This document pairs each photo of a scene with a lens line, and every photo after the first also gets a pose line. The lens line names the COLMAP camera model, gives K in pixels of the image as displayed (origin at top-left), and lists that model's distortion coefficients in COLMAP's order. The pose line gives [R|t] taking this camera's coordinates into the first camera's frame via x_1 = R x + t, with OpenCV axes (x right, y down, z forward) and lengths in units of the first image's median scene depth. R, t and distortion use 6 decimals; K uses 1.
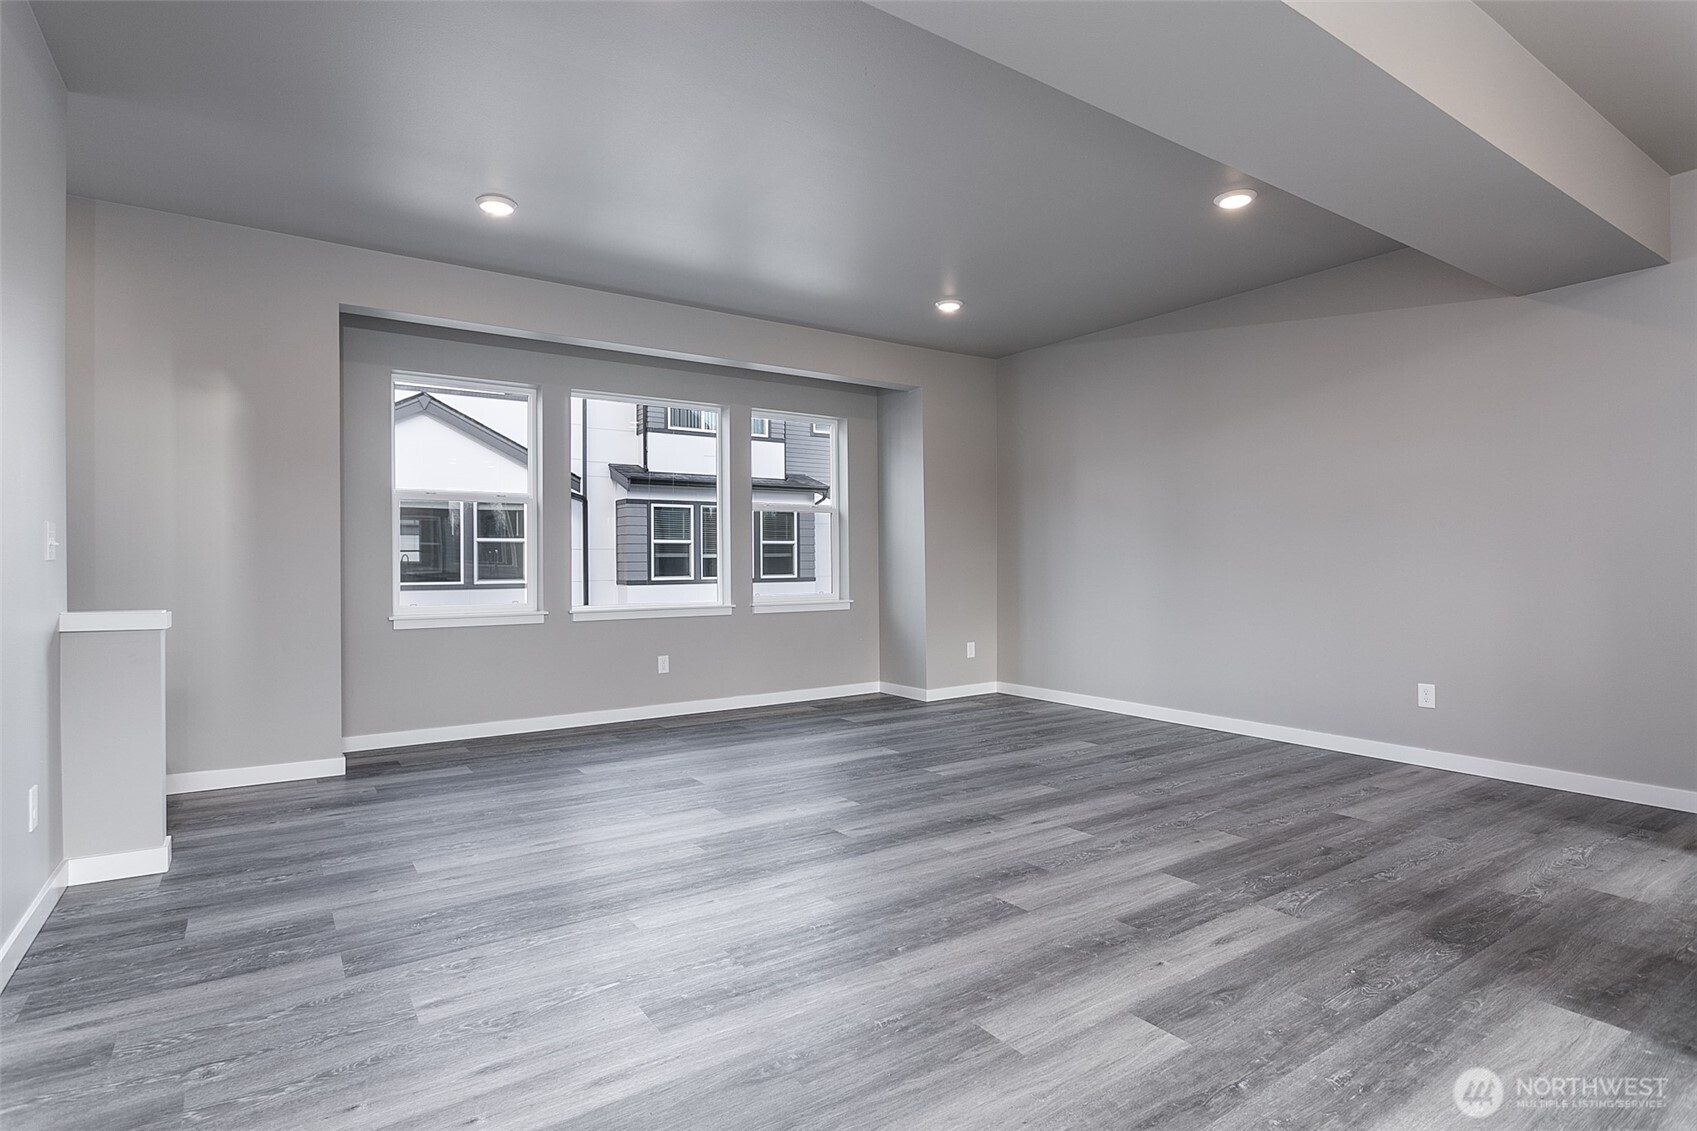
lens RADIAL K [[862.1, 0, 841.0], [0, 862.1, 559.0], [0, 0, 1]] dist [-0.003435, -0.000118]
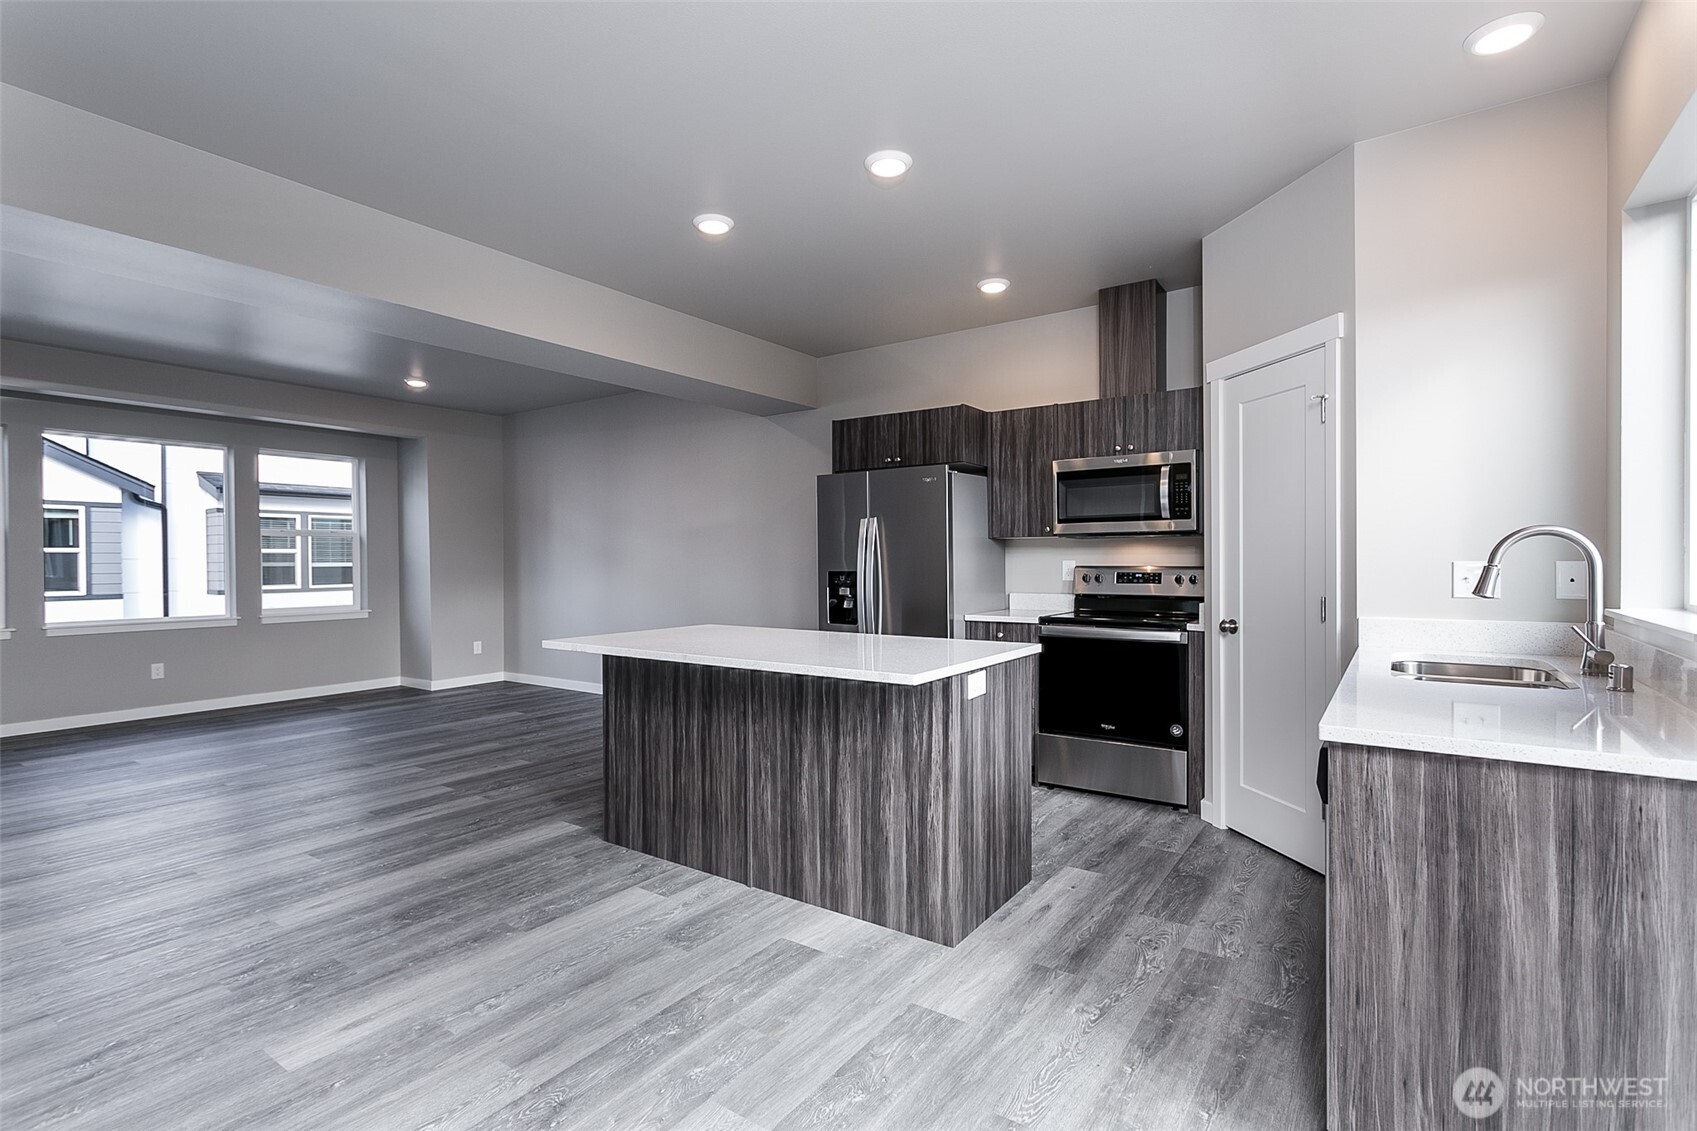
lens RADIAL K [[798.0, 0, 846.9], [0, 798.0, 564.4], [0, 0, 1]] dist [0.000356, 0.000243]
pose [[0.934330, -0.000987, 0.356409, 0.472235], [-0.000555, 0.999991, 0.004226, -0.042295], [-0.356410, -0.004146, 0.934321, -0.549108]]
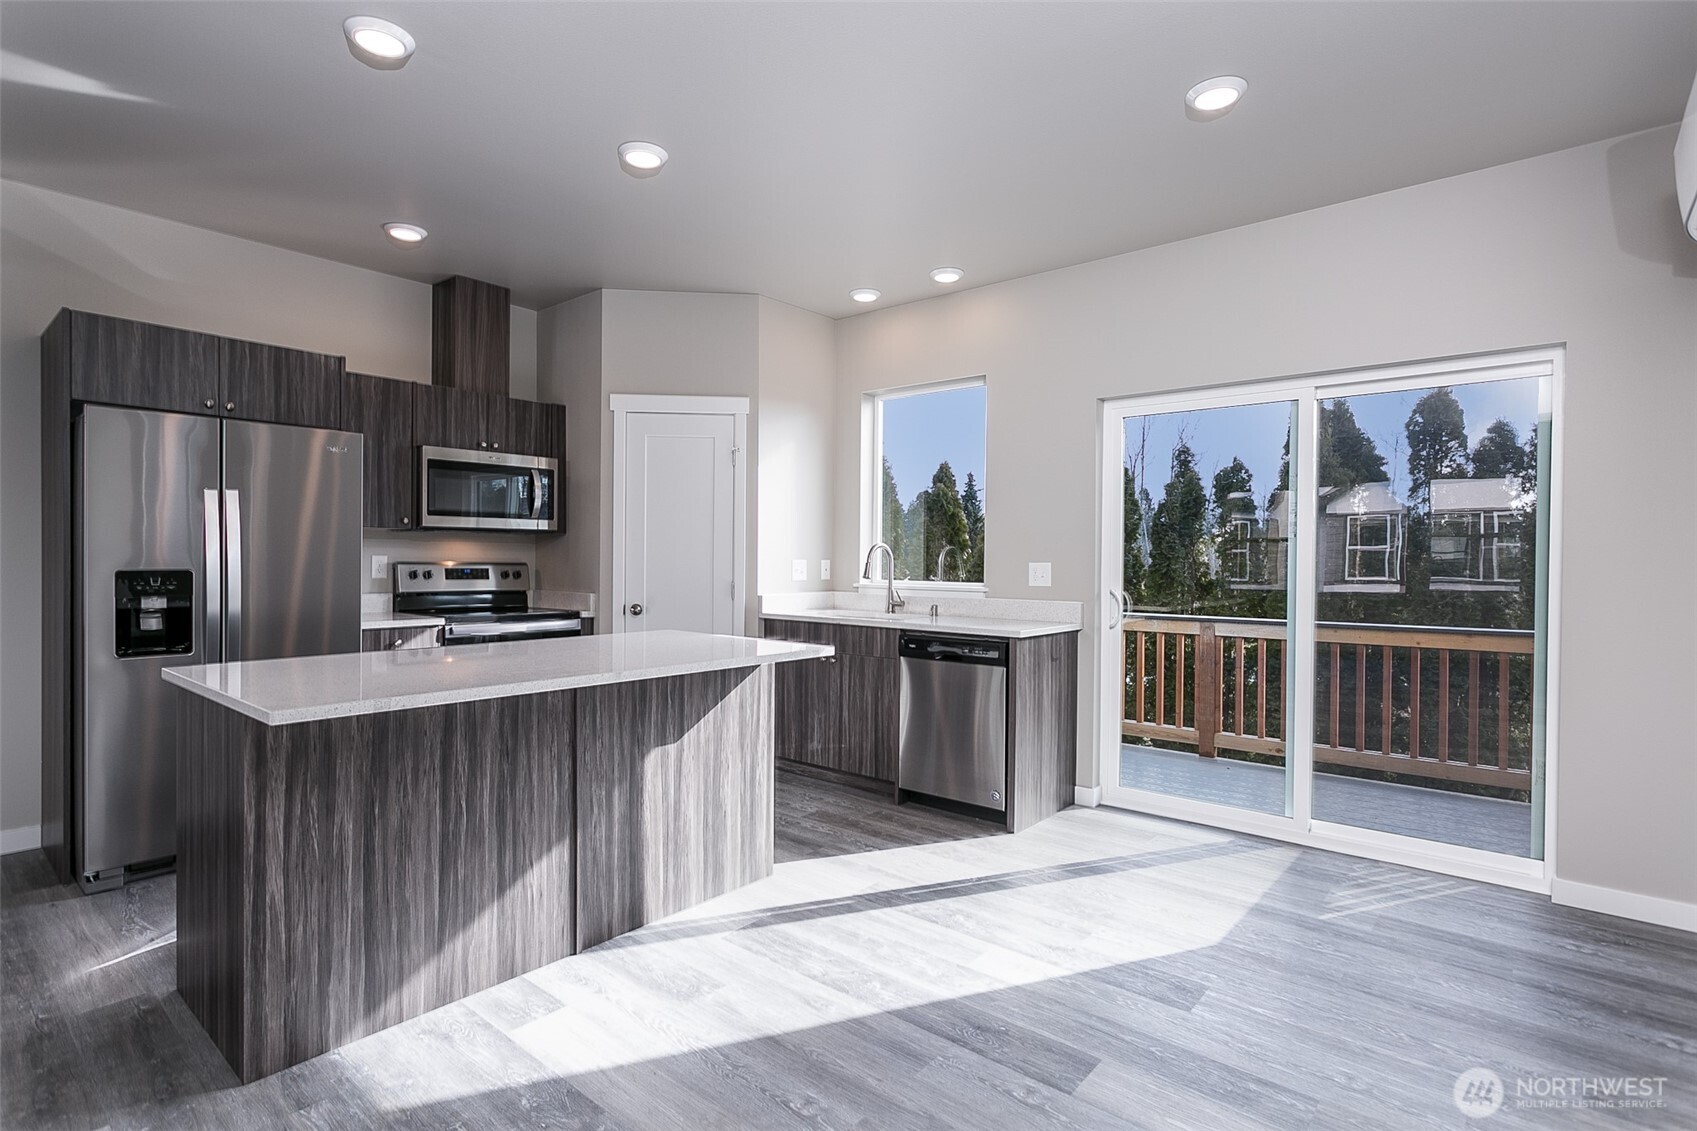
lens RADIAL K [[826.7, 0, 845.4], [0, 826.7, 567.5], [0, 0, 1]] dist [-0.004977, -0.000260]
pose [[-0.267288, -0.006516, 0.963595, -0.084371], [-0.007612, 0.999960, 0.004650, -0.036399], [-0.963587, -0.006092, -0.267327, 0.264778]]
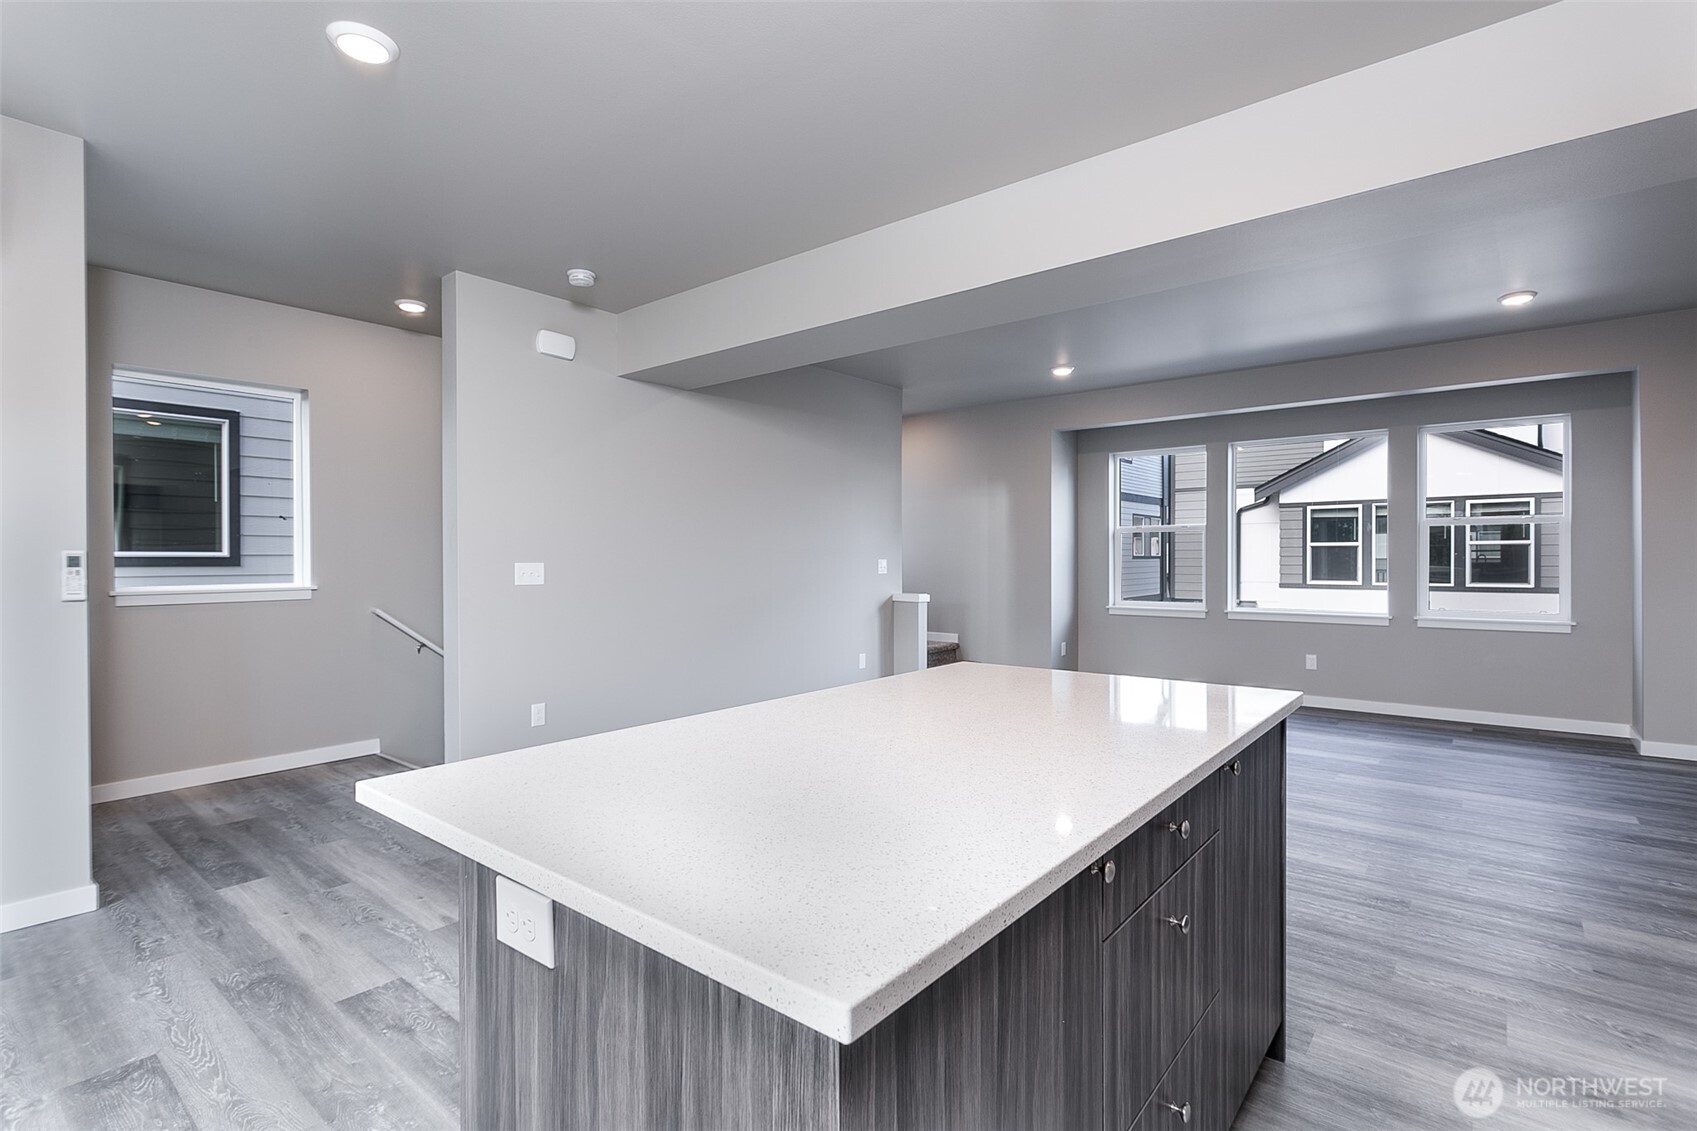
lens RADIAL K [[798.0, 0, 846.9], [0, 798.0, 564.4], [0, 0, 1]] dist [0.000356, 0.000243]
pose [[0.275139, 0.011357, -0.961338, 1.153455], [0.002762, 0.999917, 0.012603, -0.044836], [0.961401, -0.006123, 0.275084, 0.162058]]
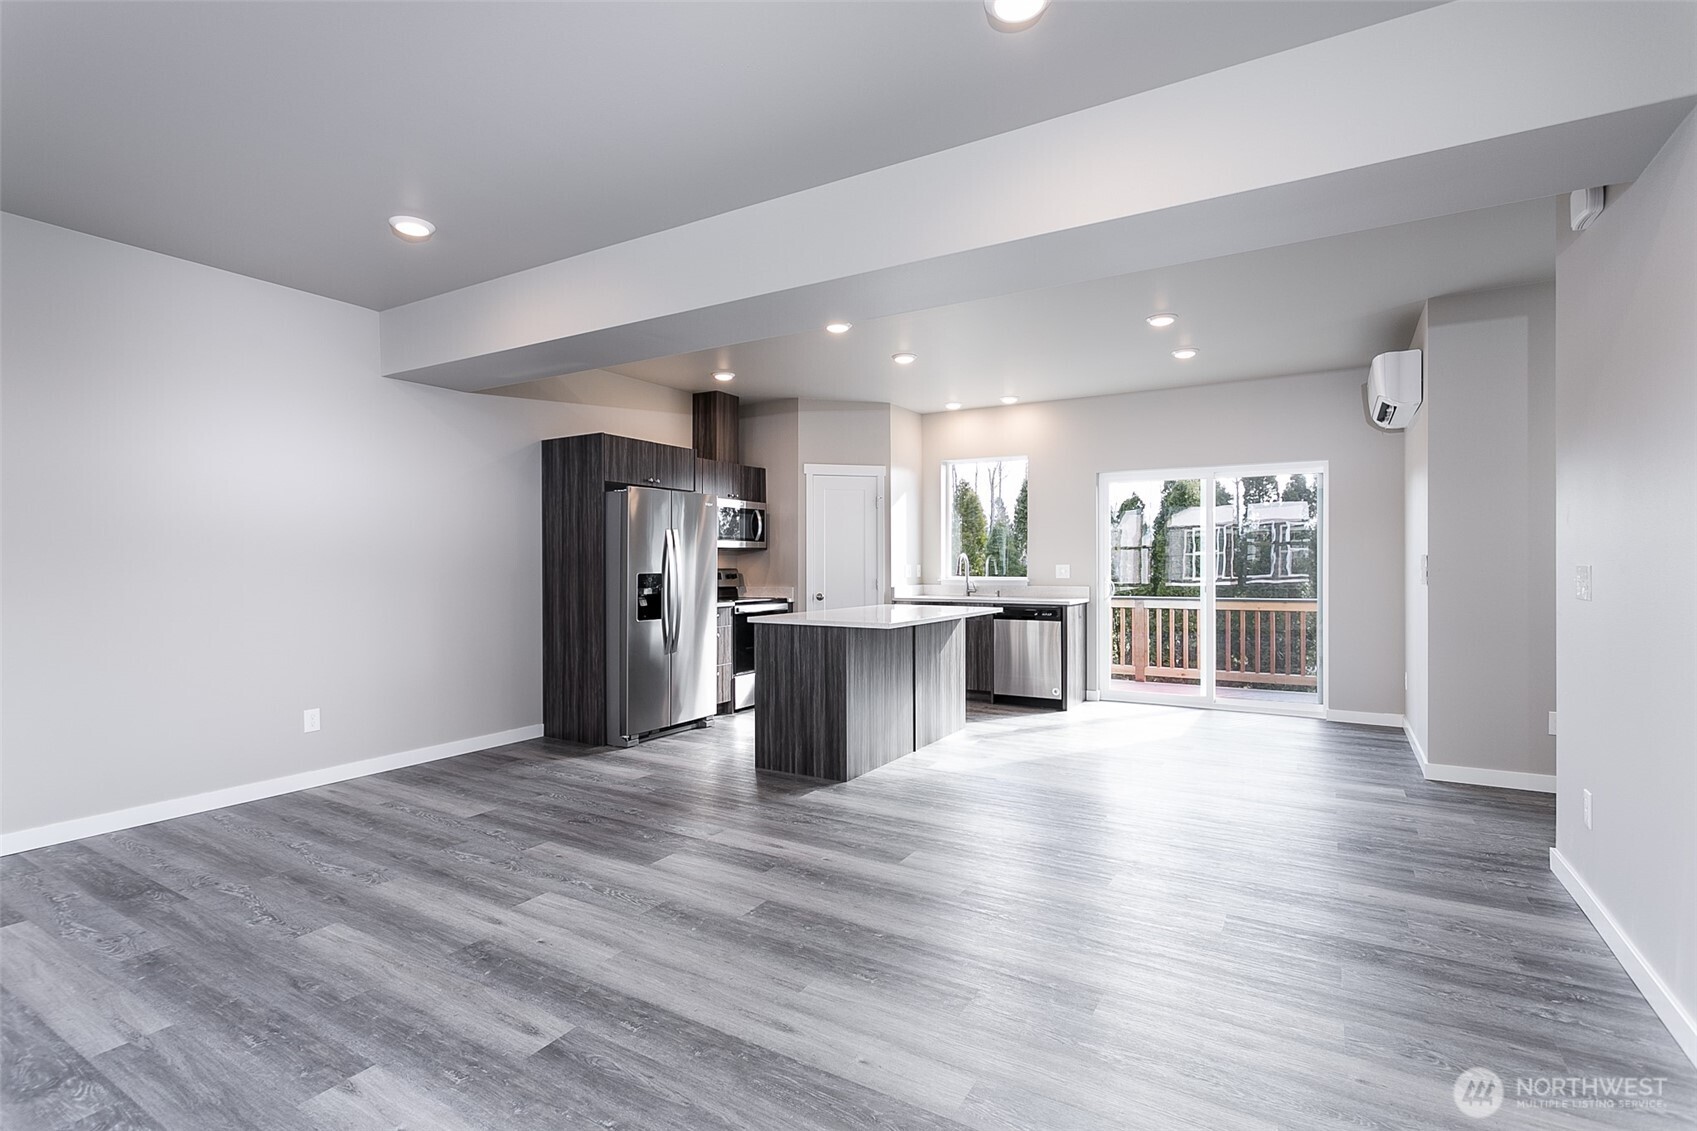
lens RADIAL K [[798.0, 0, 846.9], [0, 798.0, 564.4], [0, 0, 1]] dist [0.000356, 0.000243]
pose [[-0.419182, 0.006398, 0.907880, -0.632041], [0.004618, 0.999977, -0.004915, -0.033694], [-0.907890, 0.002132, -0.419202, 1.046460]]
